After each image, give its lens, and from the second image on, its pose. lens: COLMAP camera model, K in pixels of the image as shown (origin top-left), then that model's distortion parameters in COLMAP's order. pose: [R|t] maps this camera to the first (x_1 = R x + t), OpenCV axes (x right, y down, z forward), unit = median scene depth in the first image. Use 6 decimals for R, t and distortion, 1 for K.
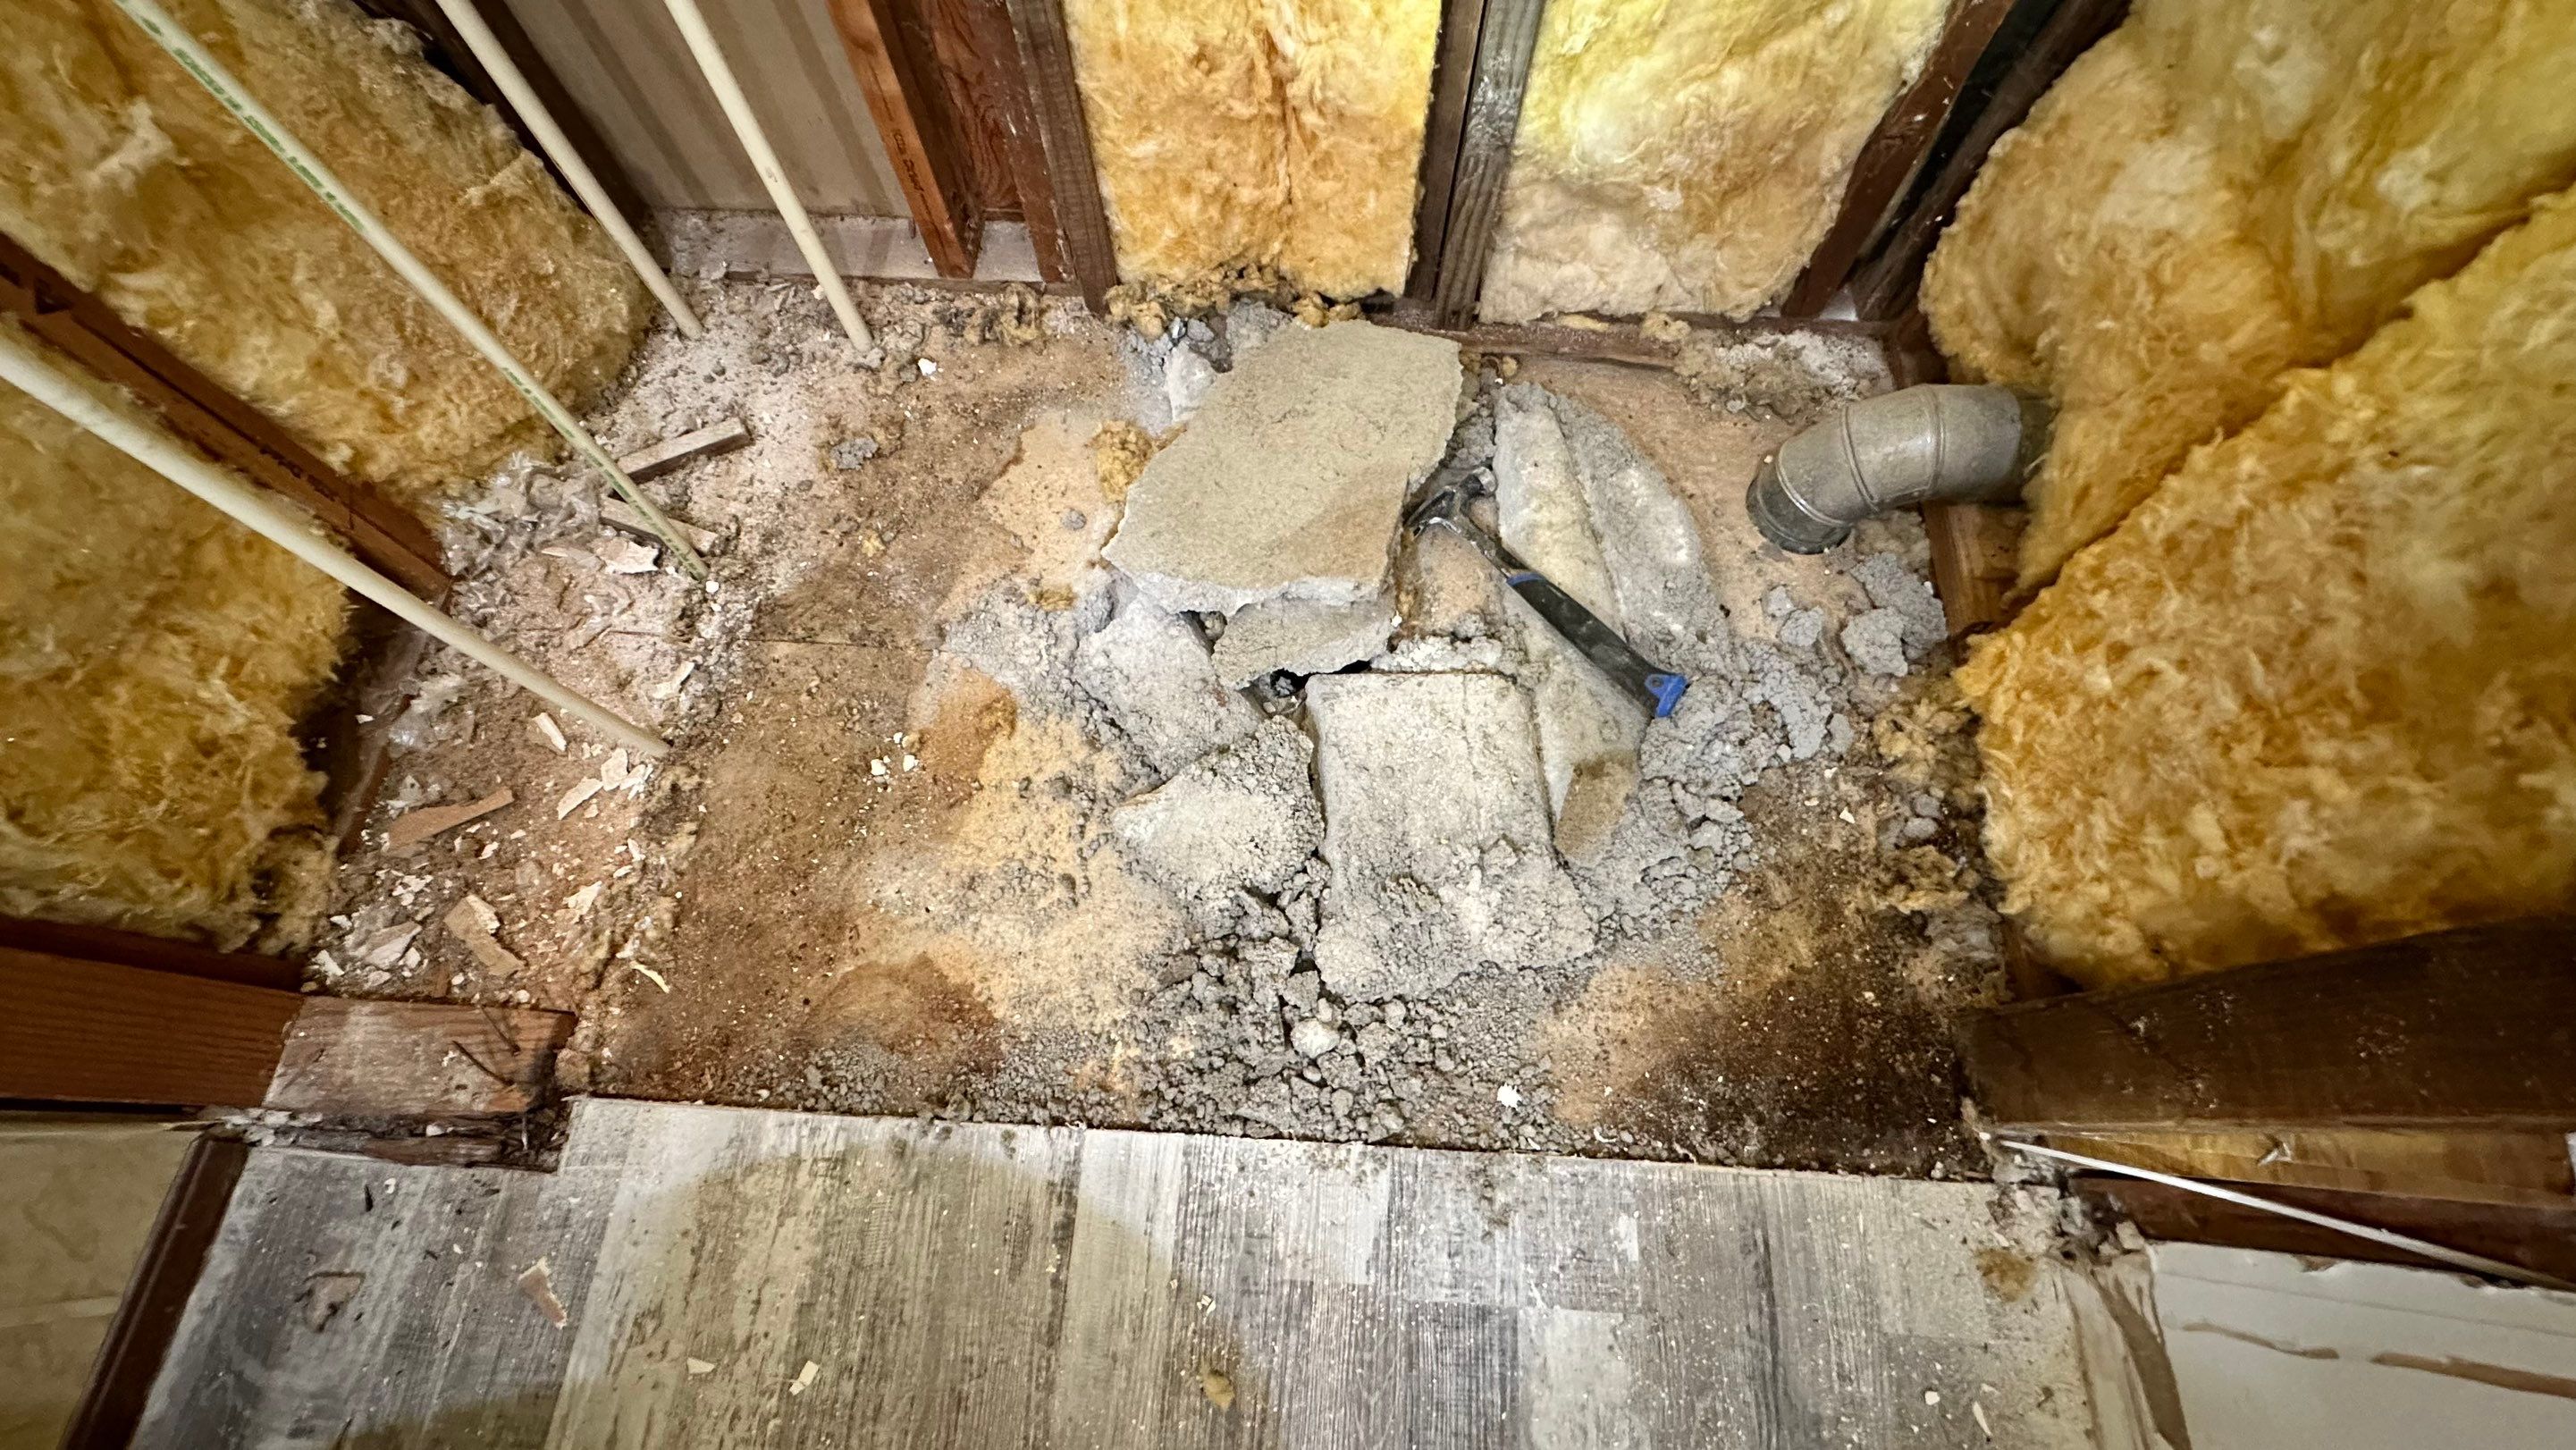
lens RADIAL K [[1023.2, 0, 1288.0], [0, 1023.2, 725.0], [0, 0, 1]] dist [-0.001270, 0.000252]
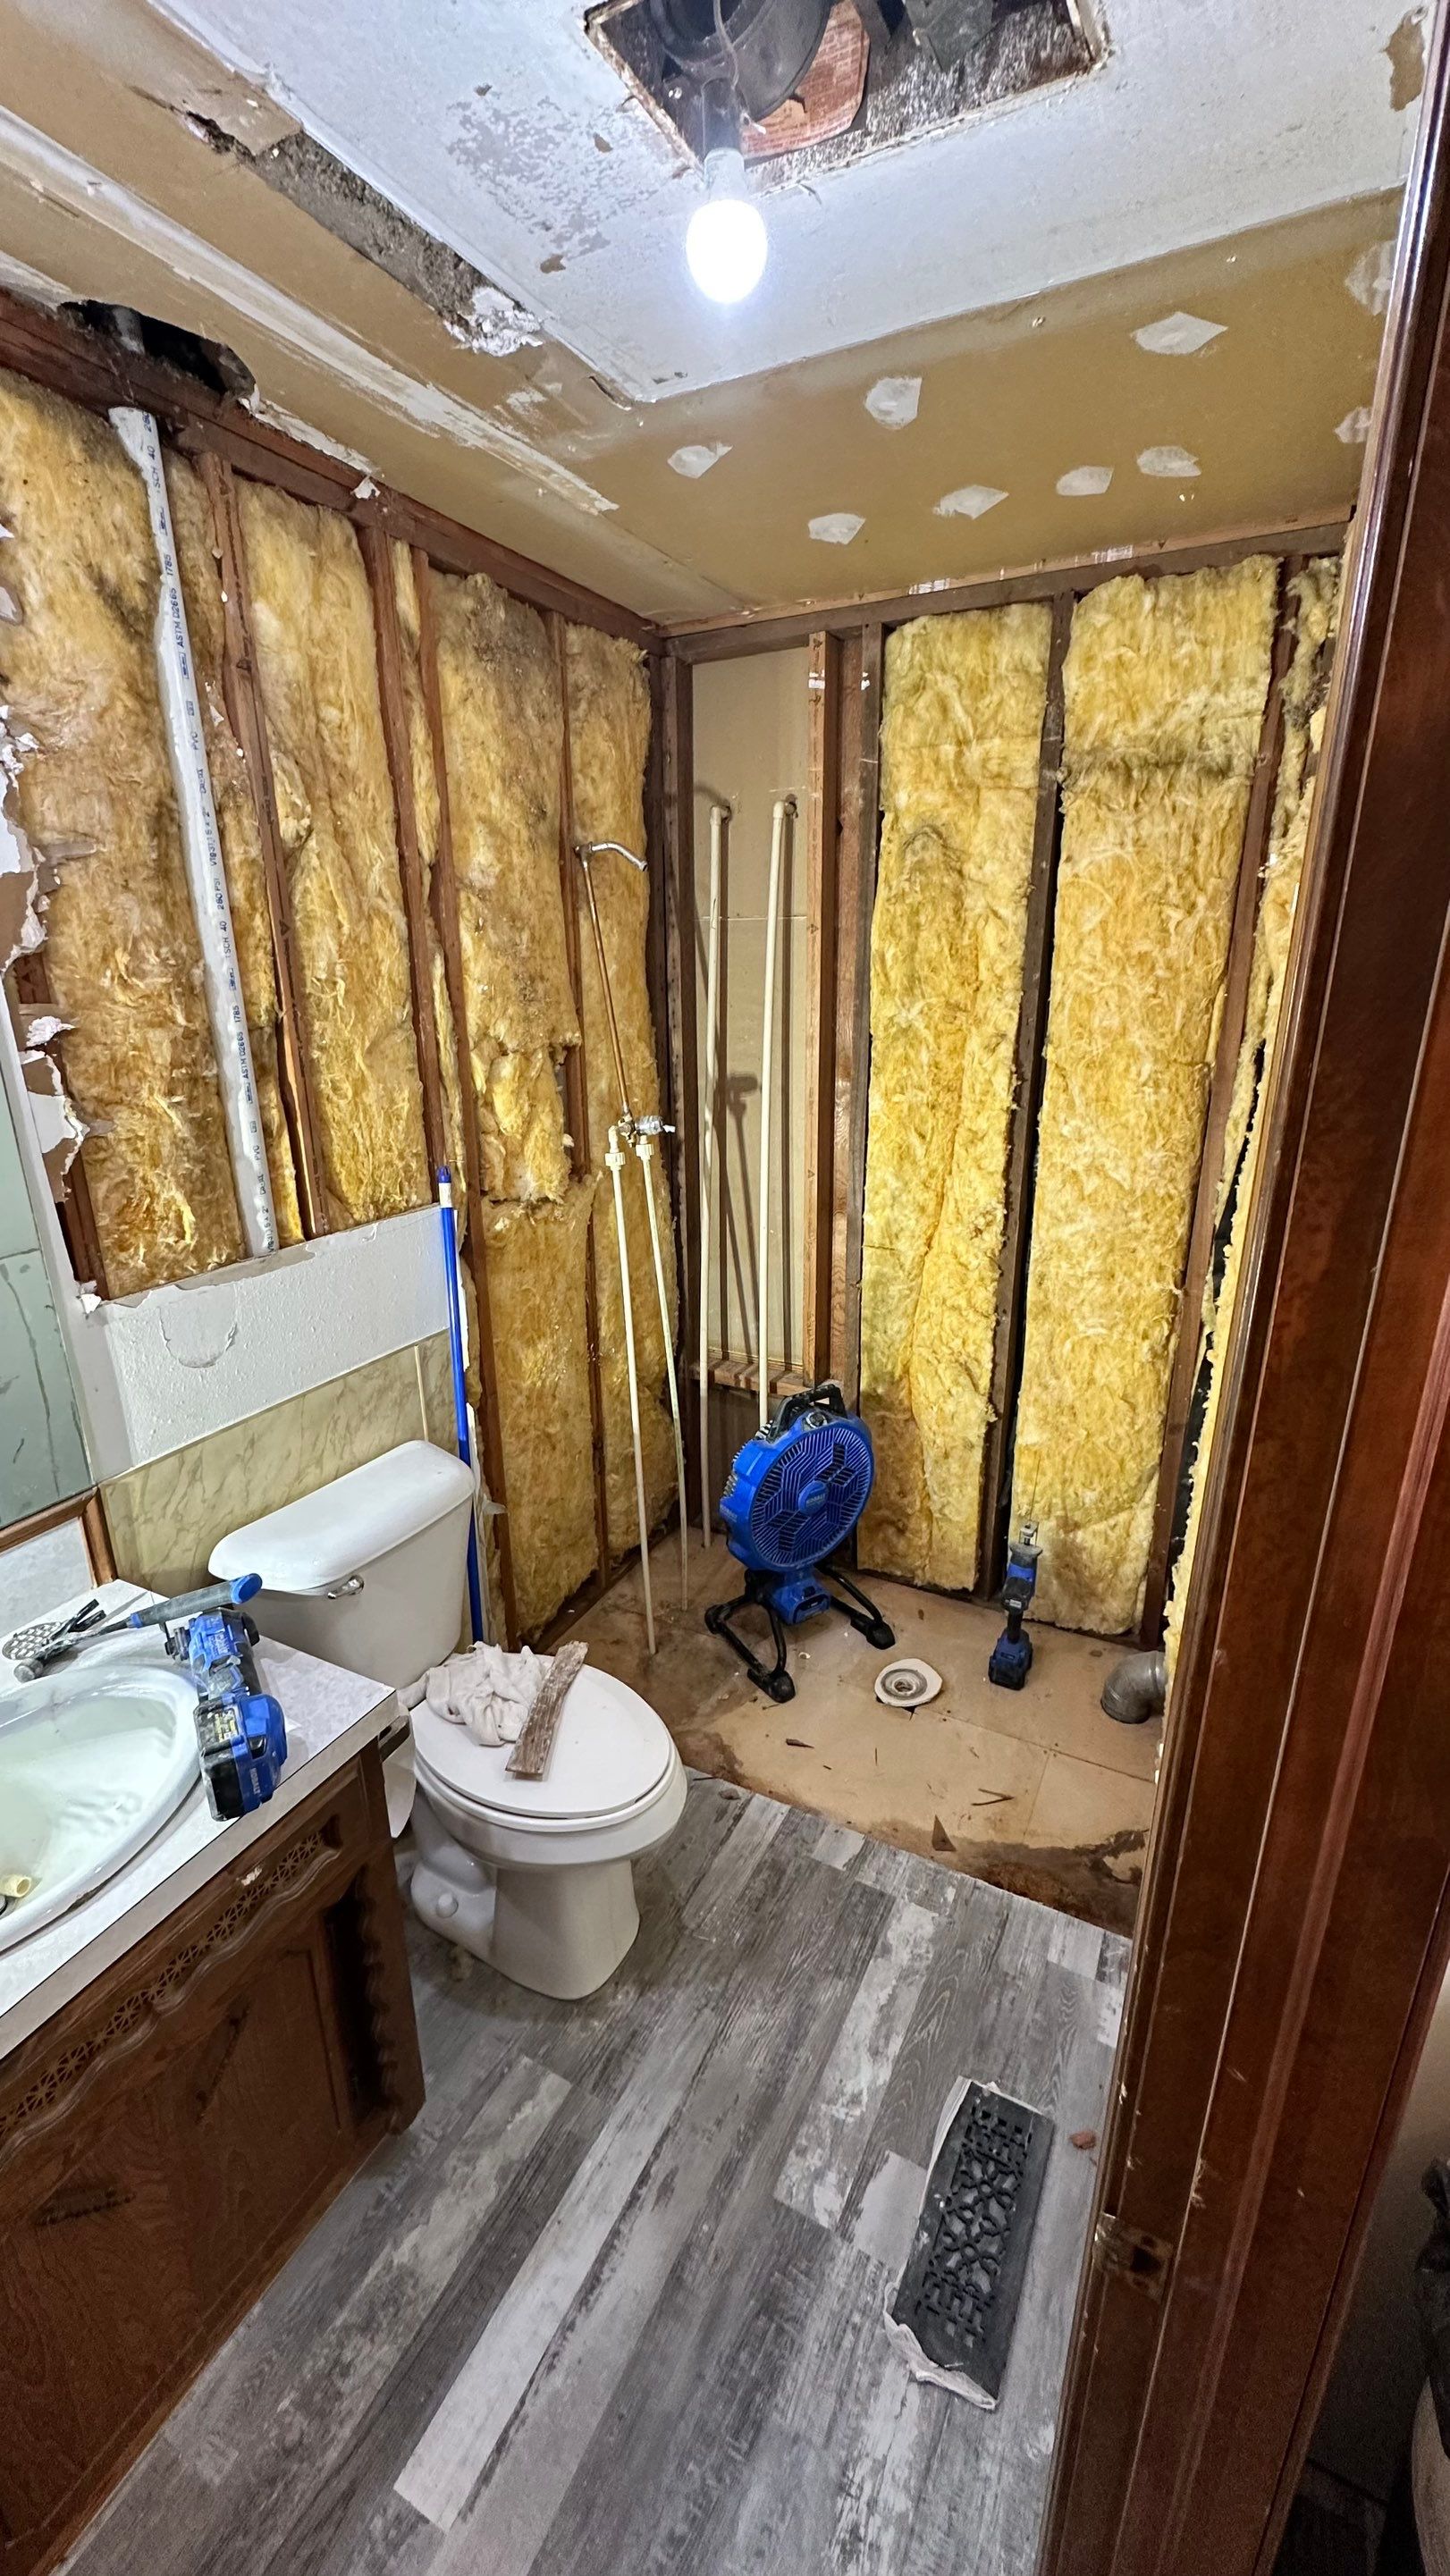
lens RADIAL K [[1021.0, 0, 725.0], [0, 1021.0, 1288.0], [0, 0, 1]] dist [-0.000372, 0.000111]
pose [[0.913519, 0.123786, -0.387505, 0.599708], [-0.374927, 0.625803, -0.683960, 1.445446], [0.157837, 0.770096, 0.618093, -1.674179]]
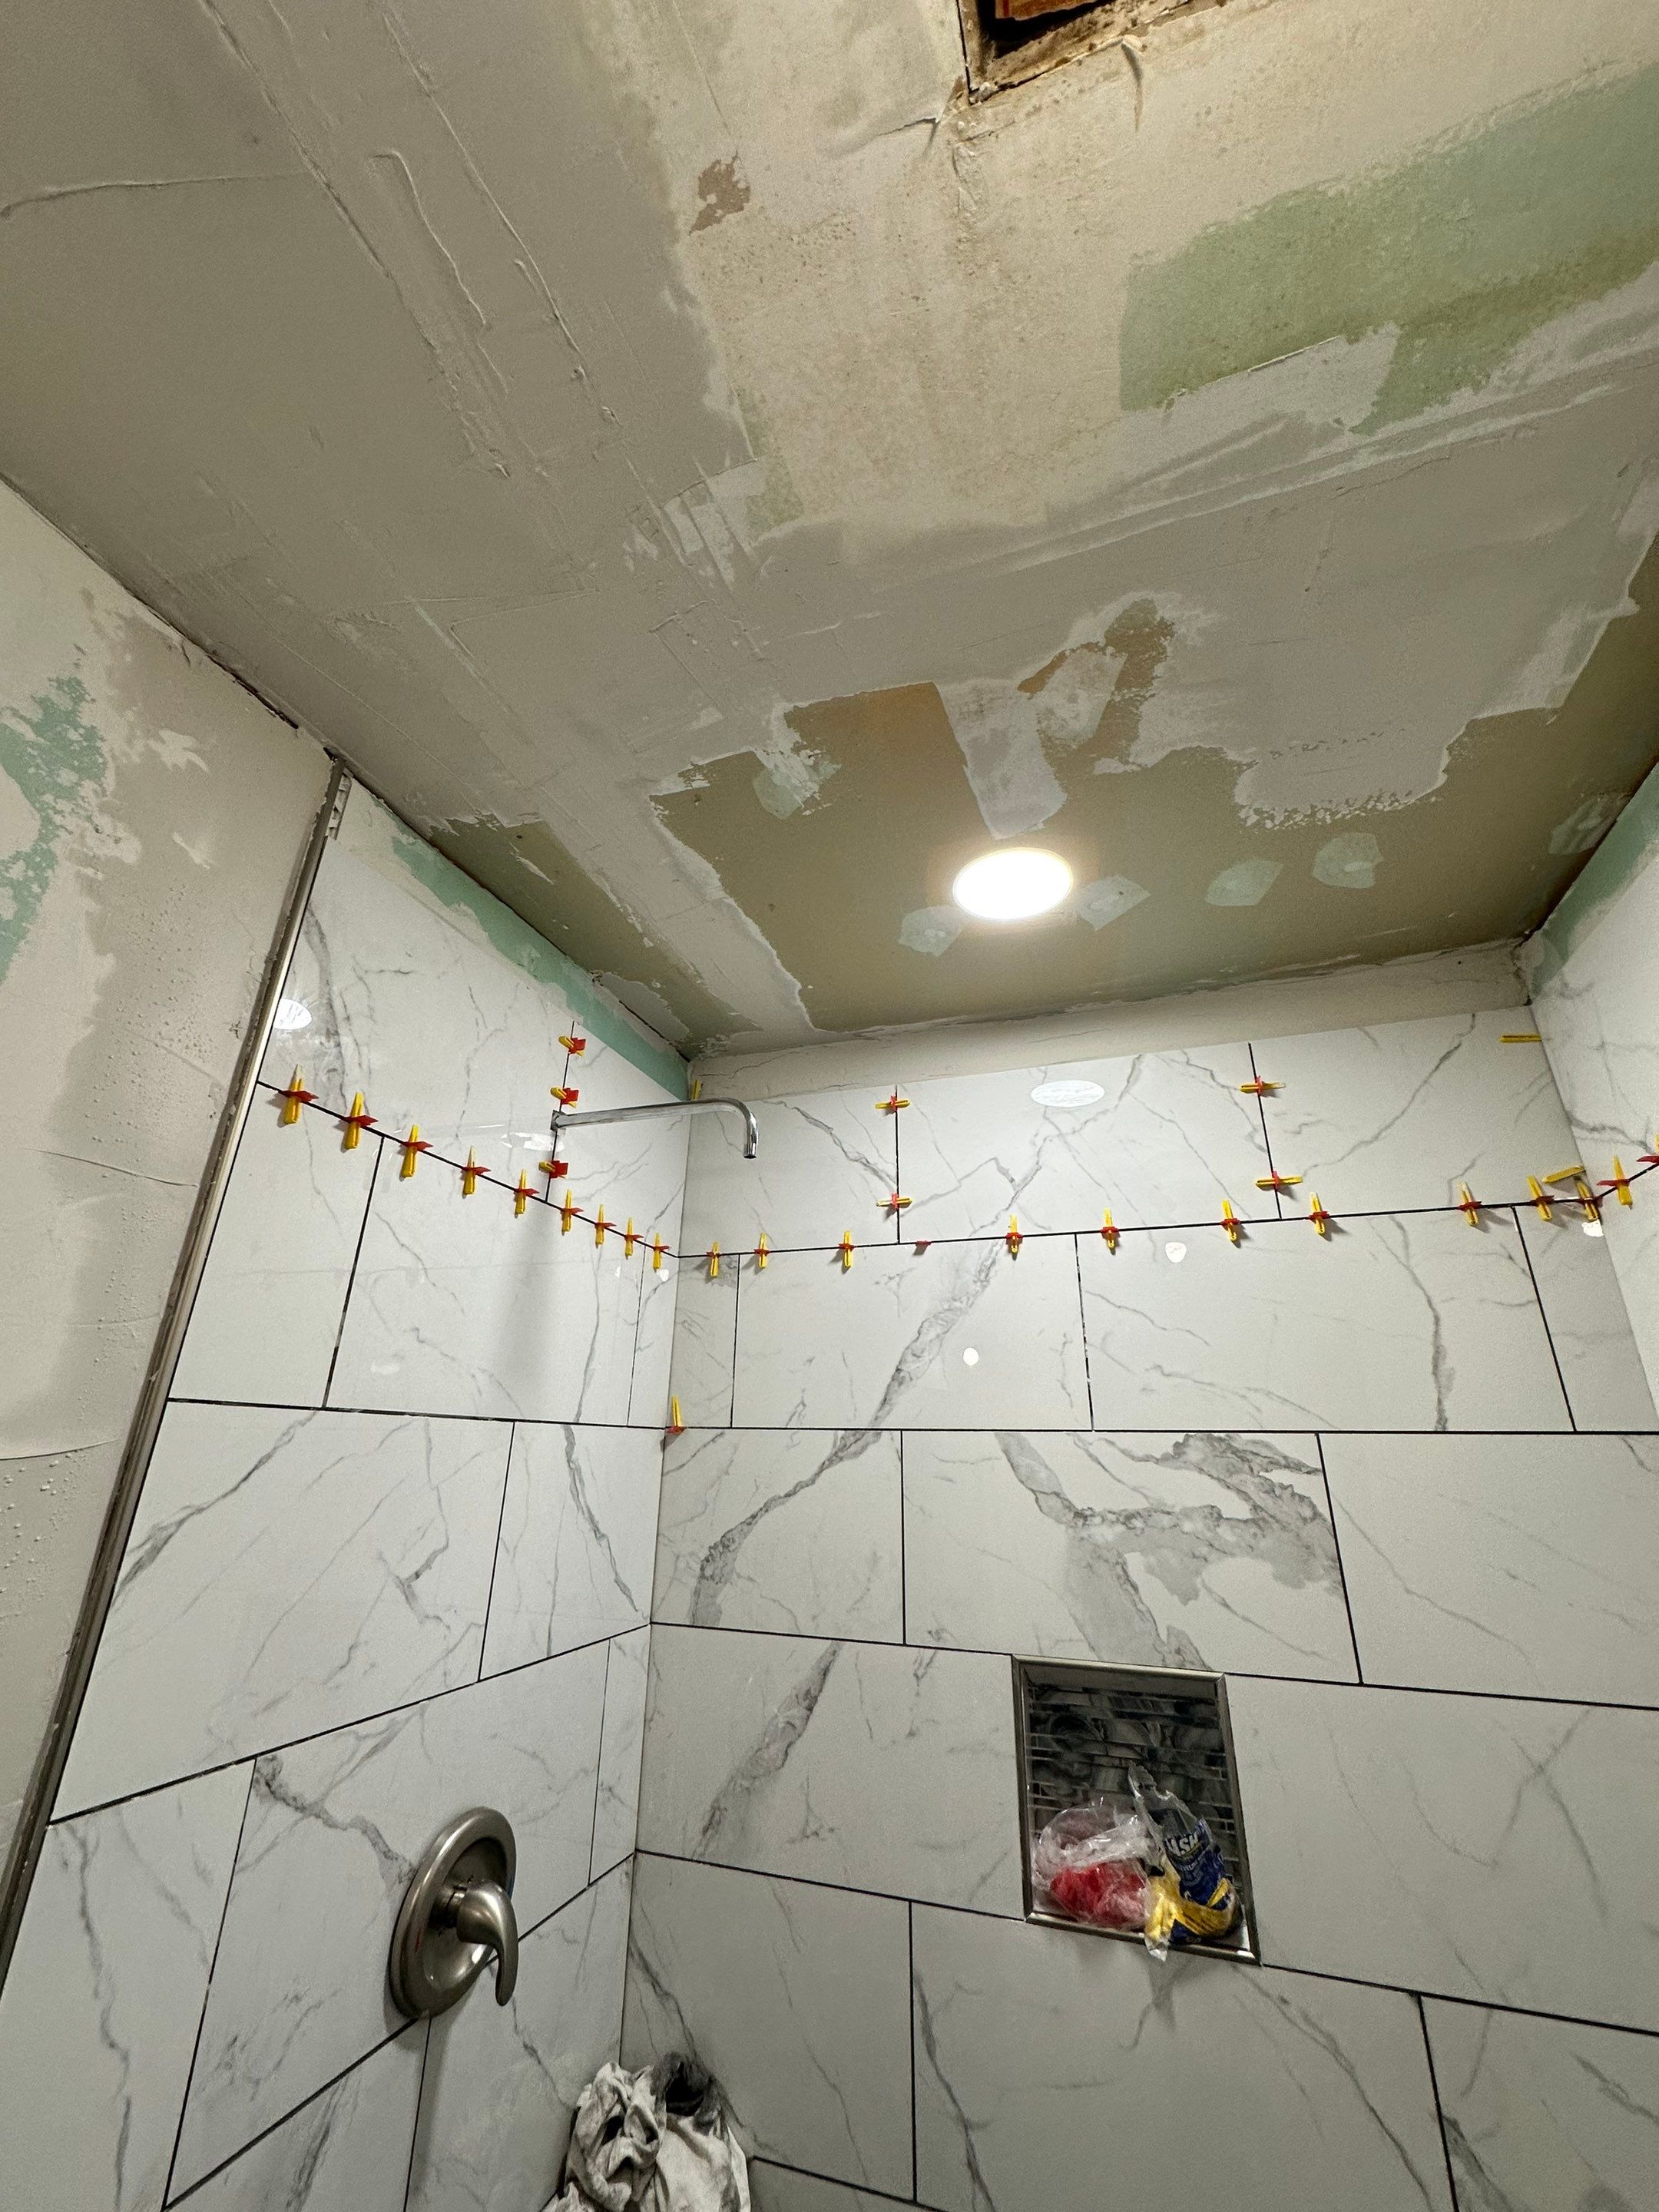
lens RADIAL K [[878.6, 0, 829.5], [0, 878.6, 1106.0], [0, 0, 1]] dist [-0.001273, 0.000007]
pose [[0.963193, -0.080961, -0.256331, -0.073744], [-0.255048, 0.025979, -0.966579, 0.345364], [0.084914, 0.996379, 0.004374, -1.219589]]
